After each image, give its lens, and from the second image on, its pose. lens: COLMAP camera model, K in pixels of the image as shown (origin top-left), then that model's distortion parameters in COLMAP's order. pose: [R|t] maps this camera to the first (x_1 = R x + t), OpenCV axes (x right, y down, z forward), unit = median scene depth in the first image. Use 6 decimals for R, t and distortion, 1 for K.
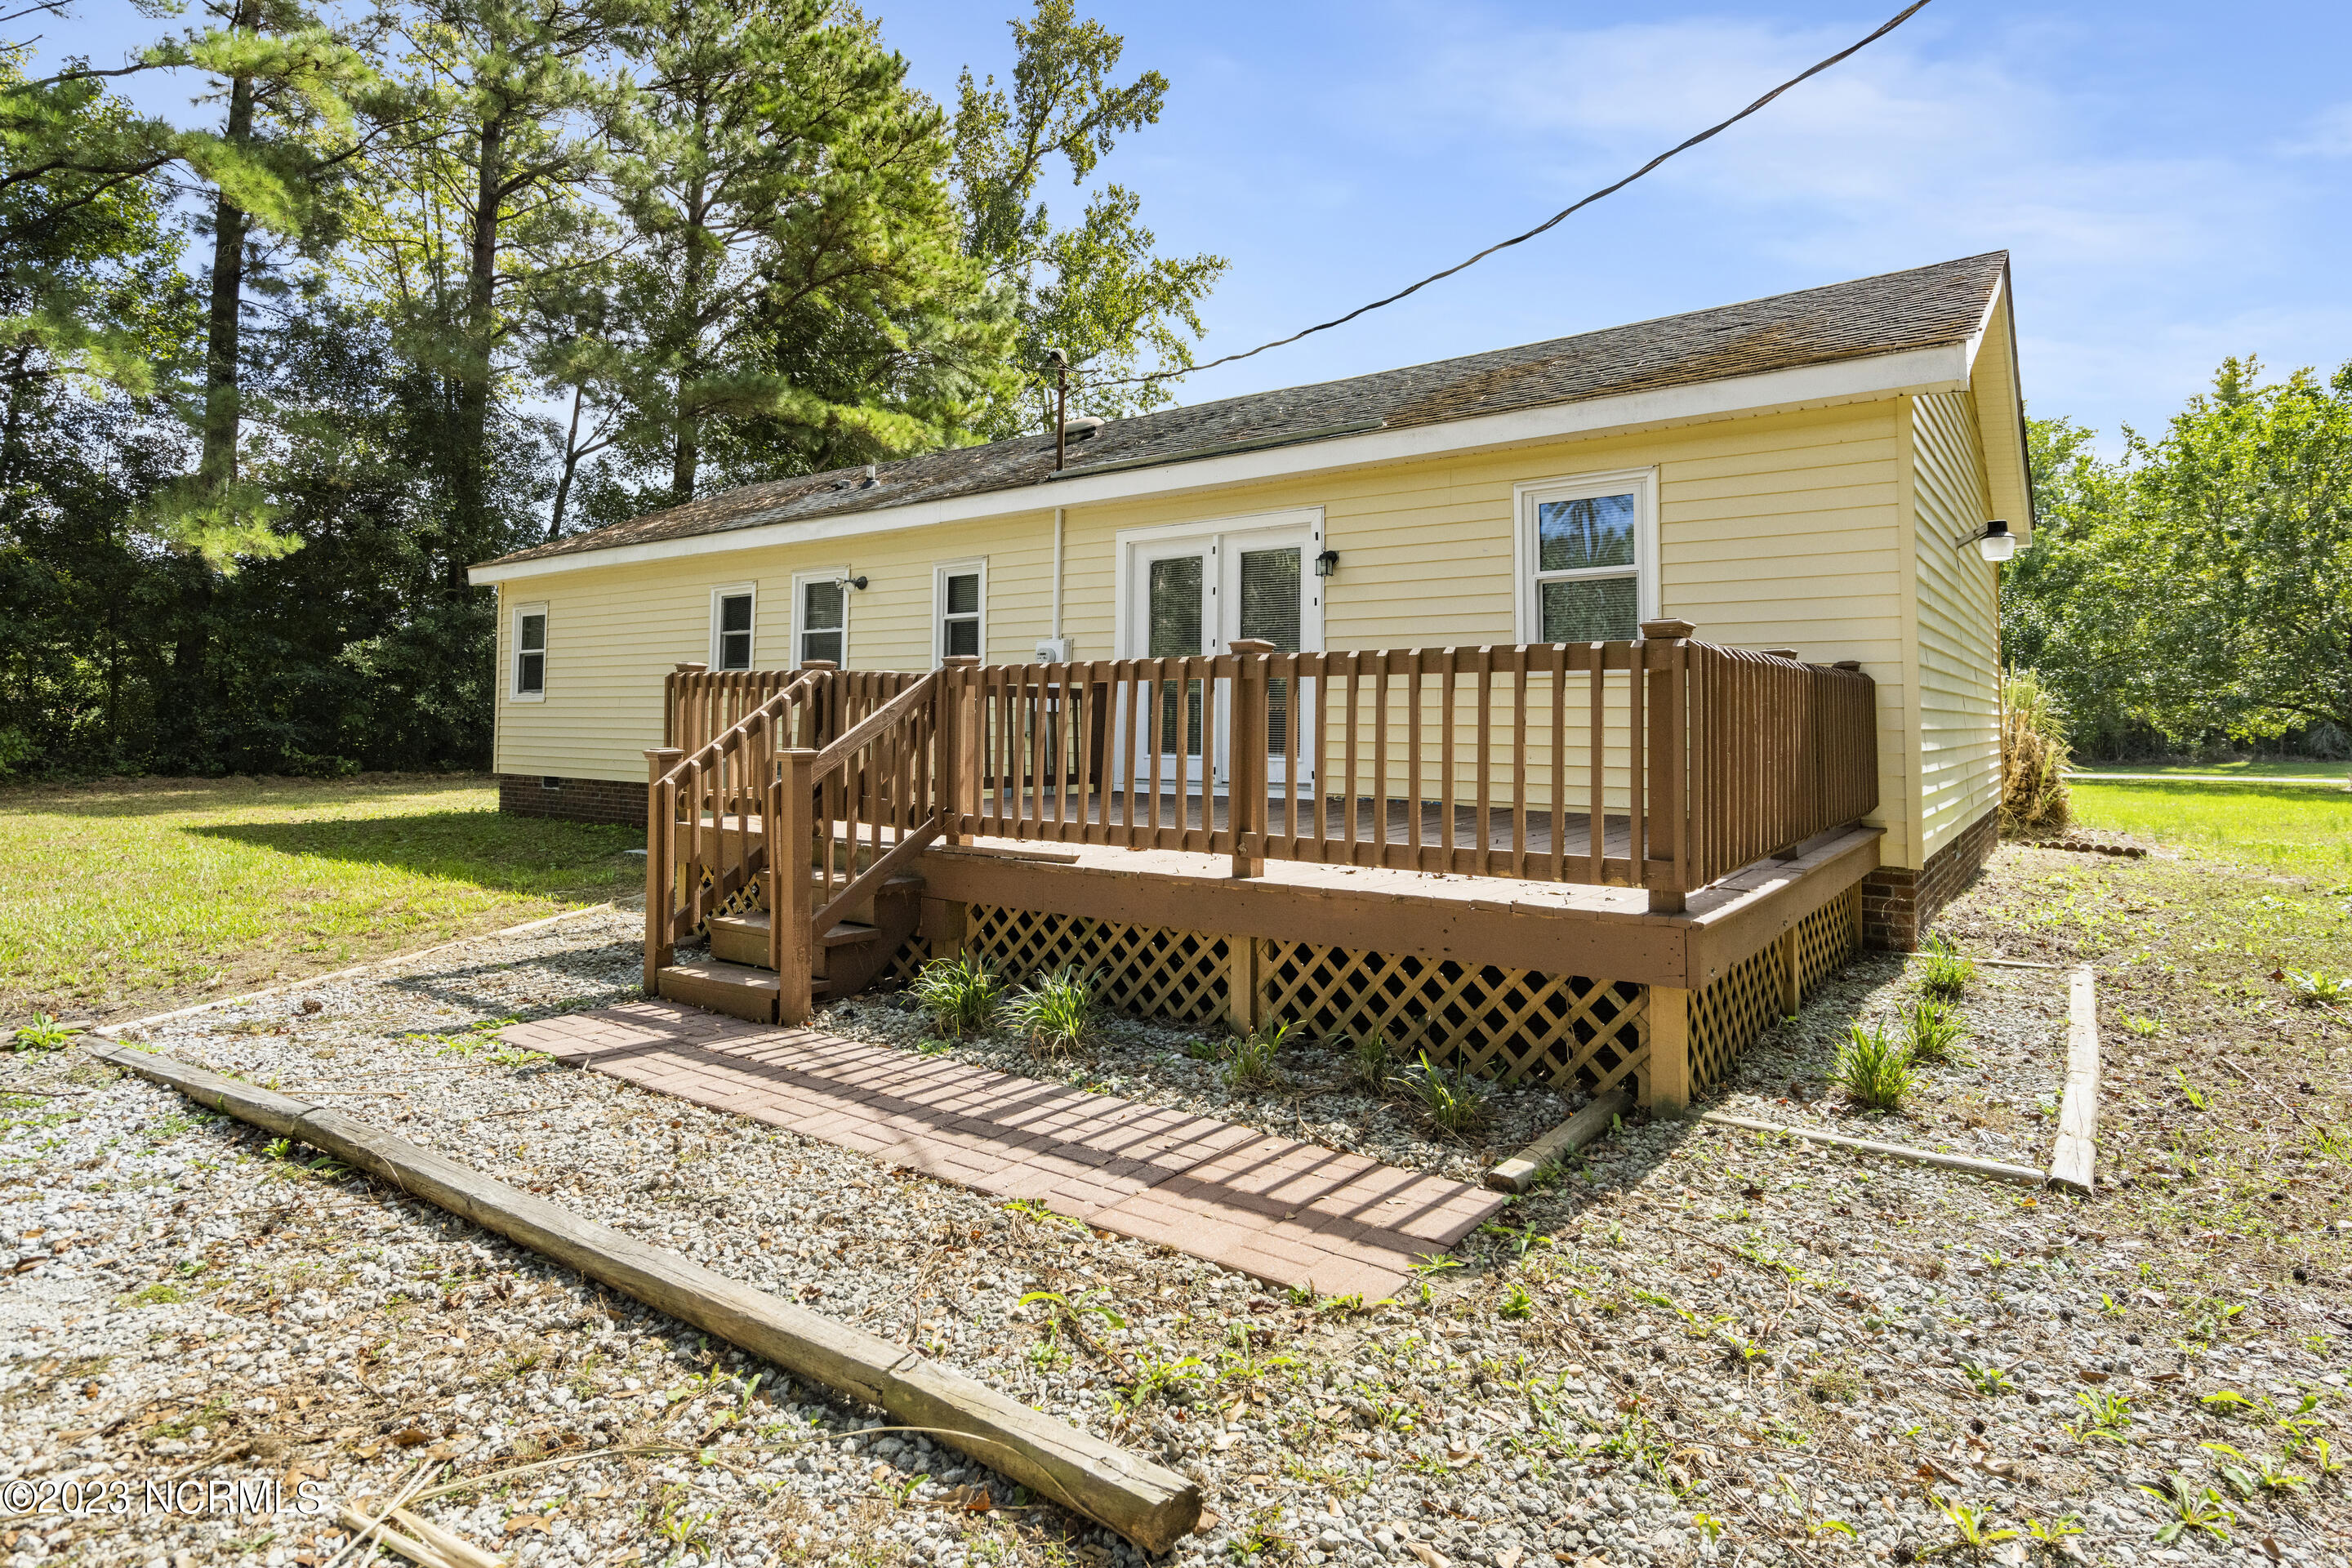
lens RADIAL K [[1230.8, 0, 1175.7], [0, 1230.8, 682.3], [0, 0, 1]] dist [0.001716, 0.000181]
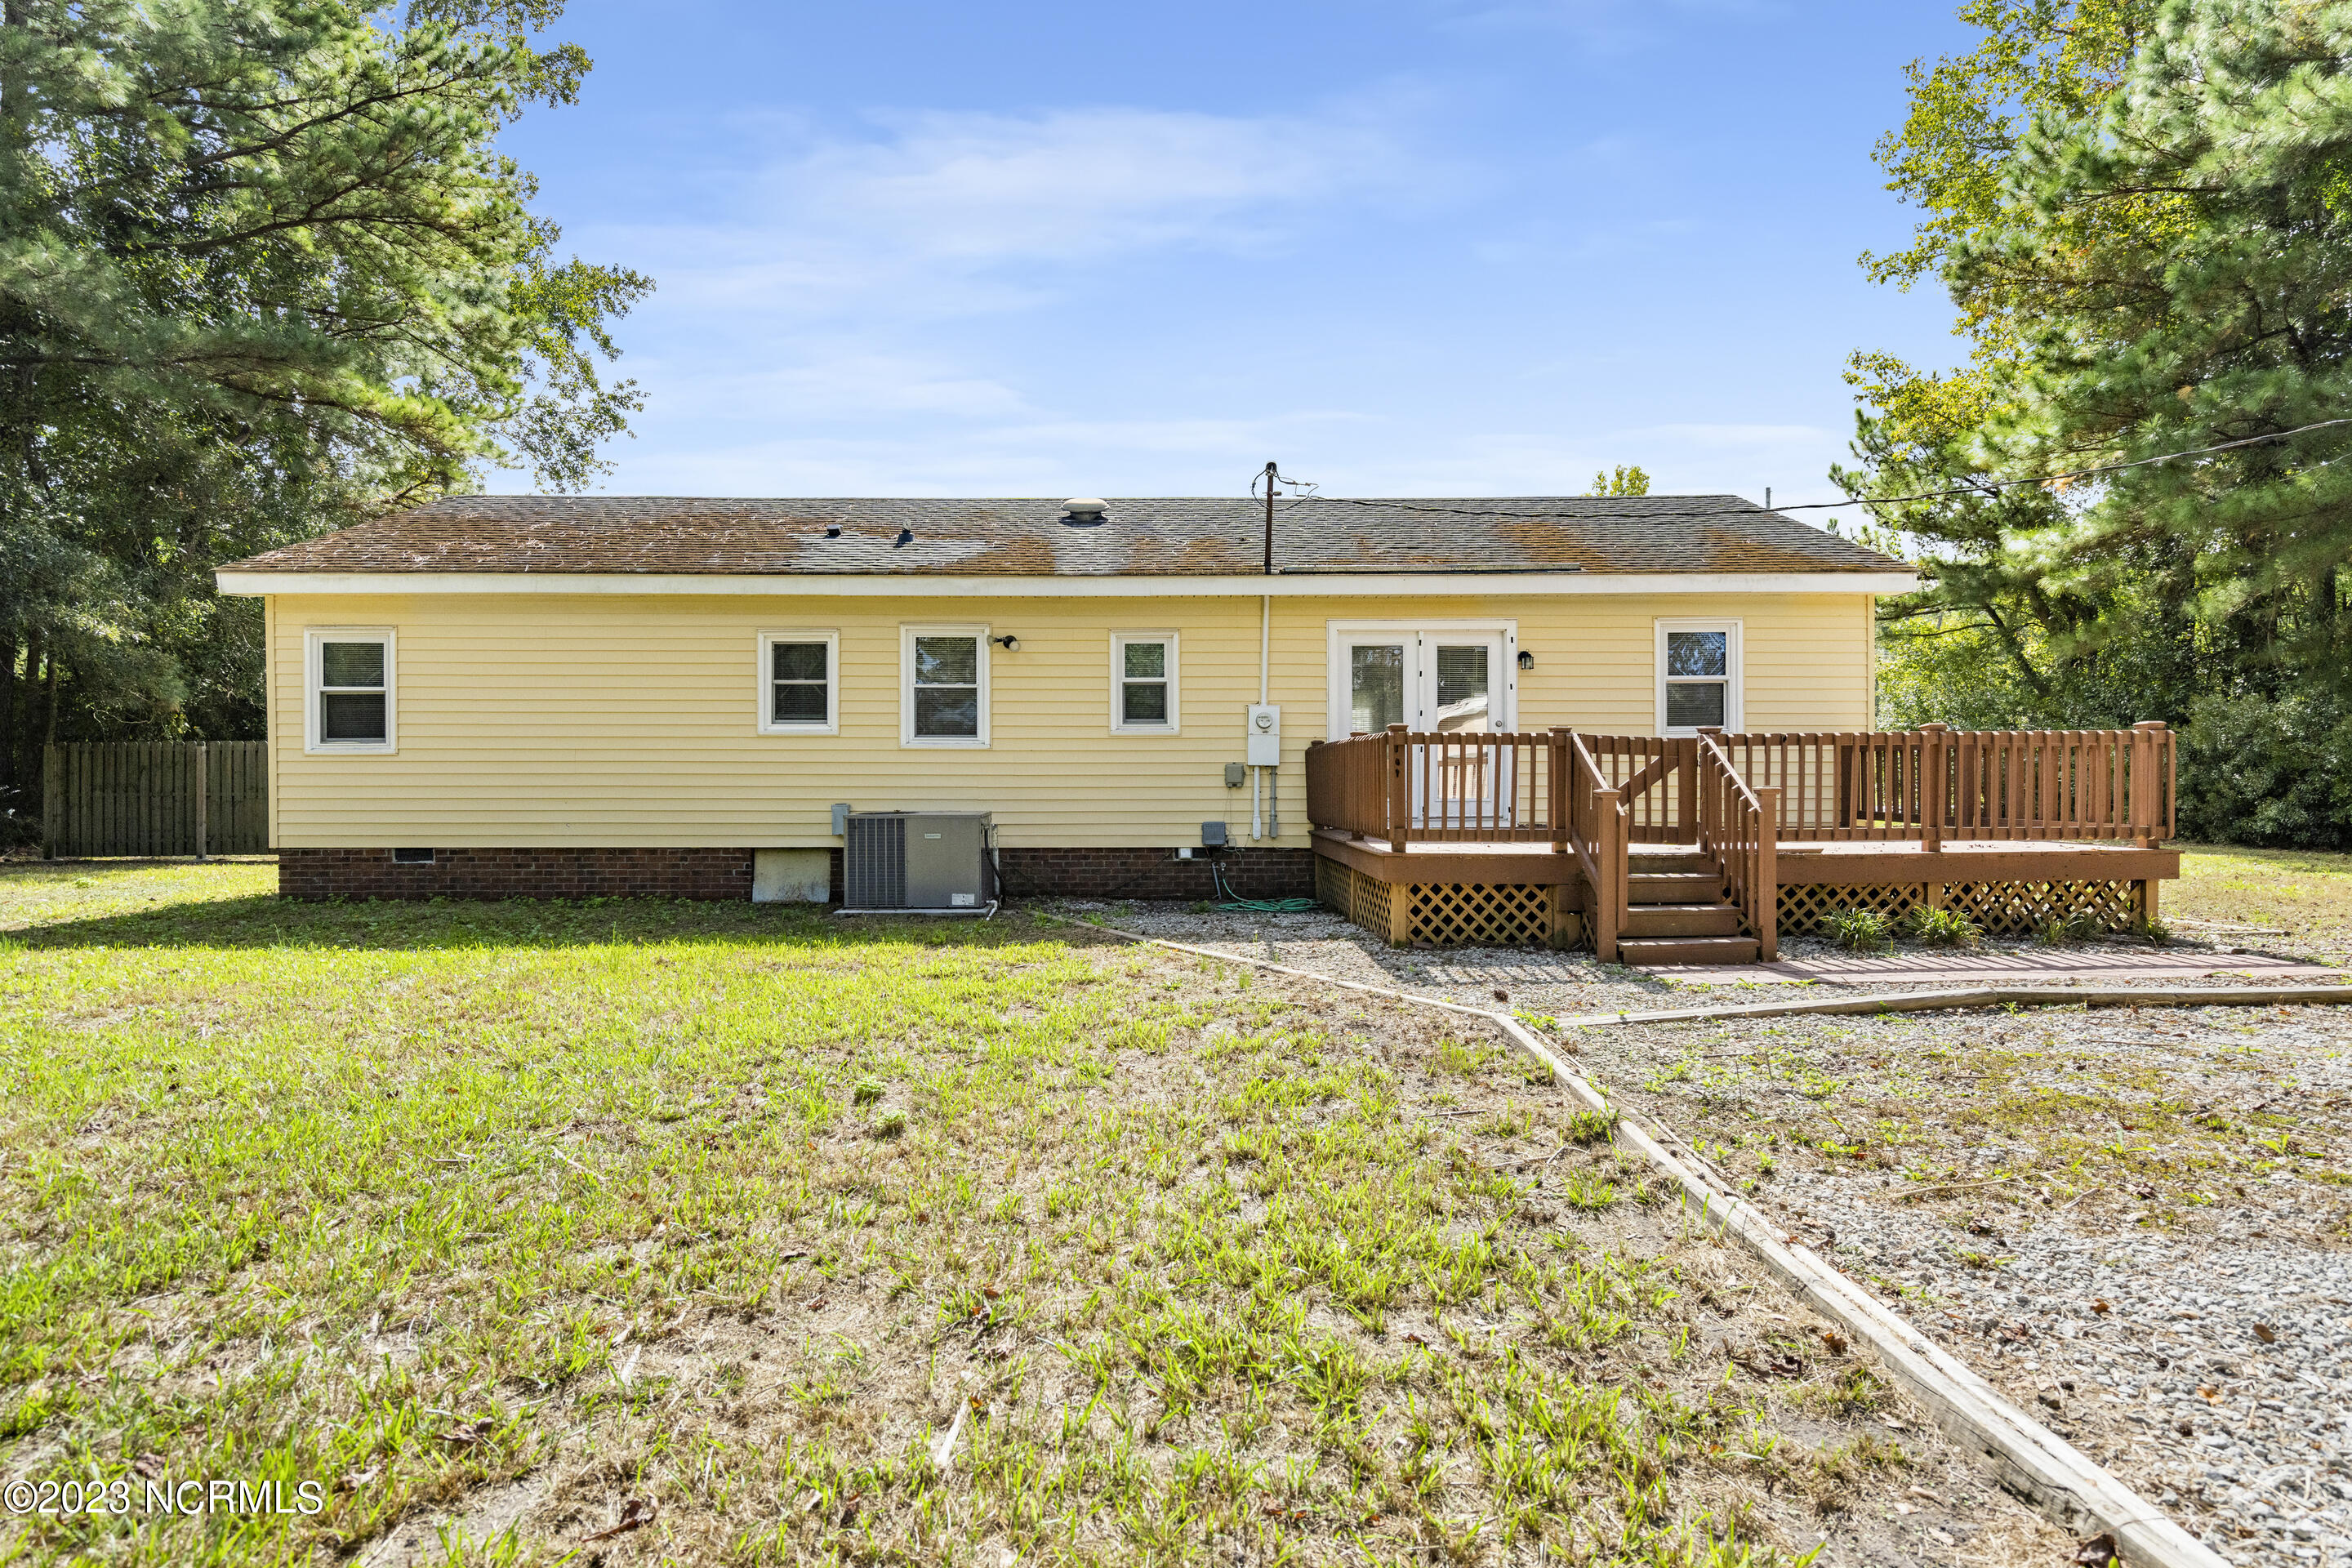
lens RADIAL K [[1223.1, 0, 1176.0], [0, 1223.1, 784.0], [0, 0, 1]] dist [0.003675, 0.000826]
pose [[0.808891, -0.004327, 0.587942, -0.273482], [-0.015135, 0.999488, 0.028179, 0.003061], [-0.587764, -0.031692, 0.808412, 0.025914]]
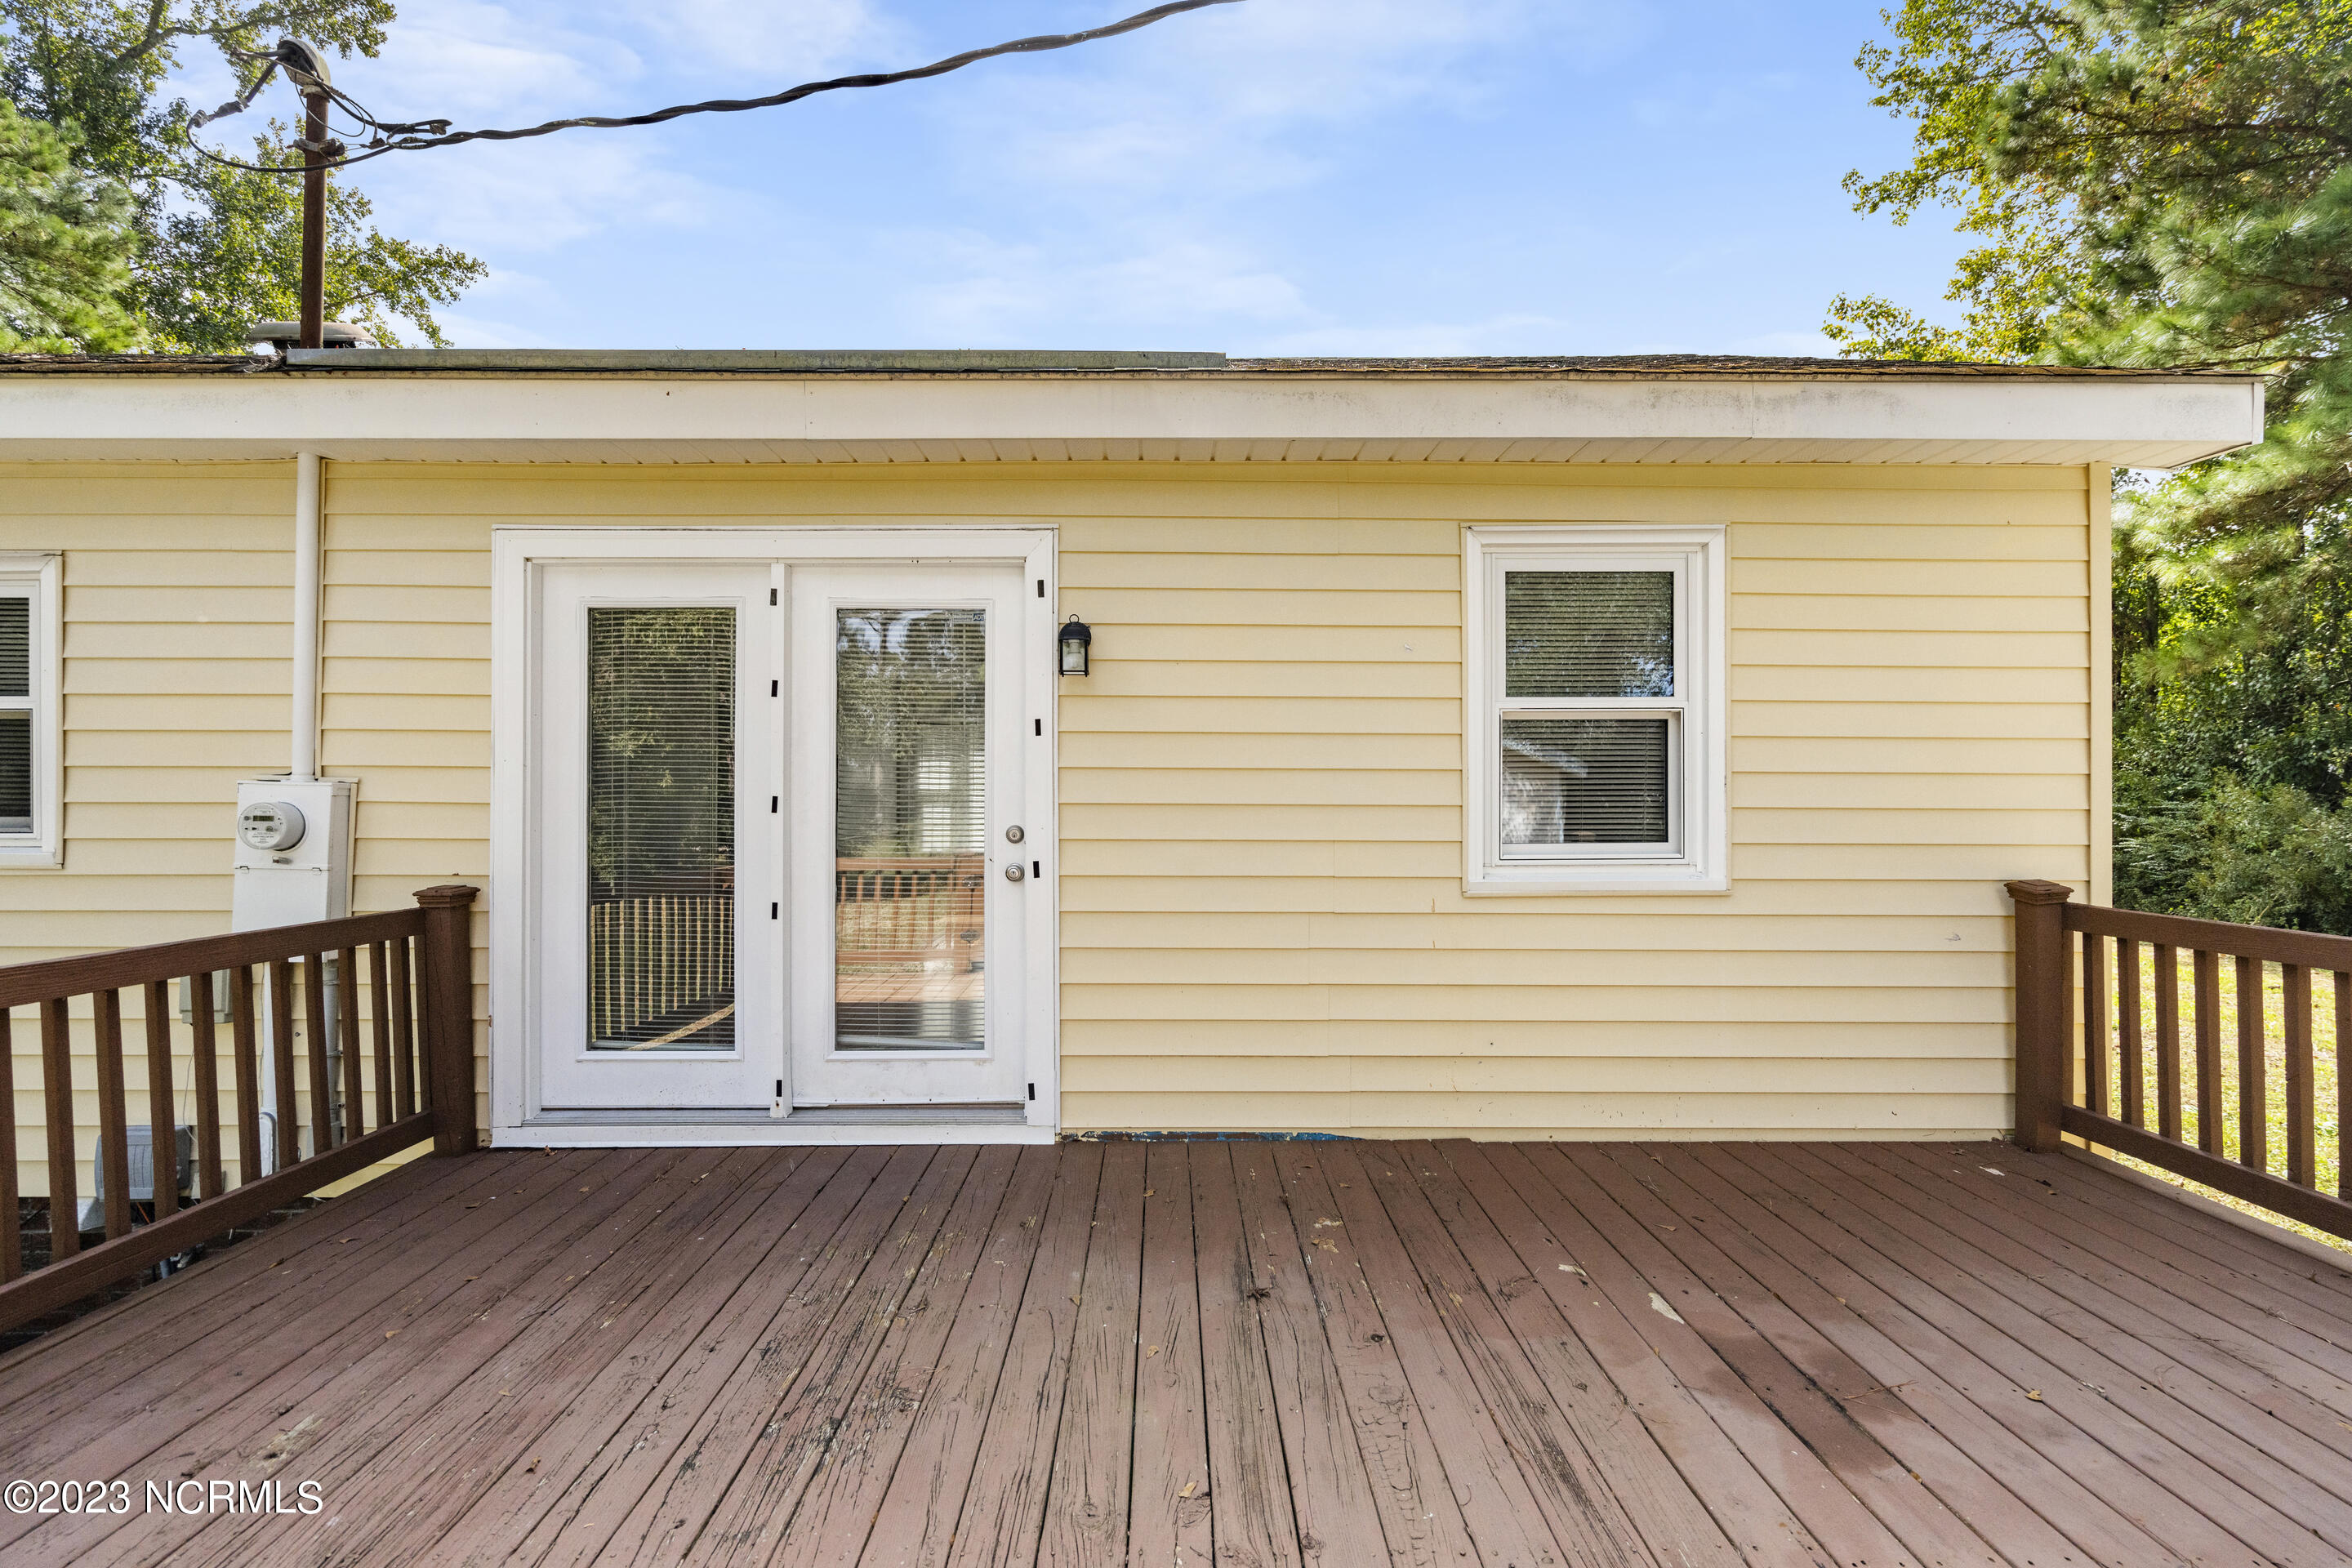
lens RADIAL K [[1102.0, 0, 1187.1], [0, 1102.0, 804.2], [0, 0, 1]] dist [0.001661, 0.000706]
pose [[0.805230, -0.000554, 0.592962, -0.024550], [-0.018768, 0.999475, 0.026420, -0.013098], [-0.592665, -0.032403, 0.804797, 0.169162]]
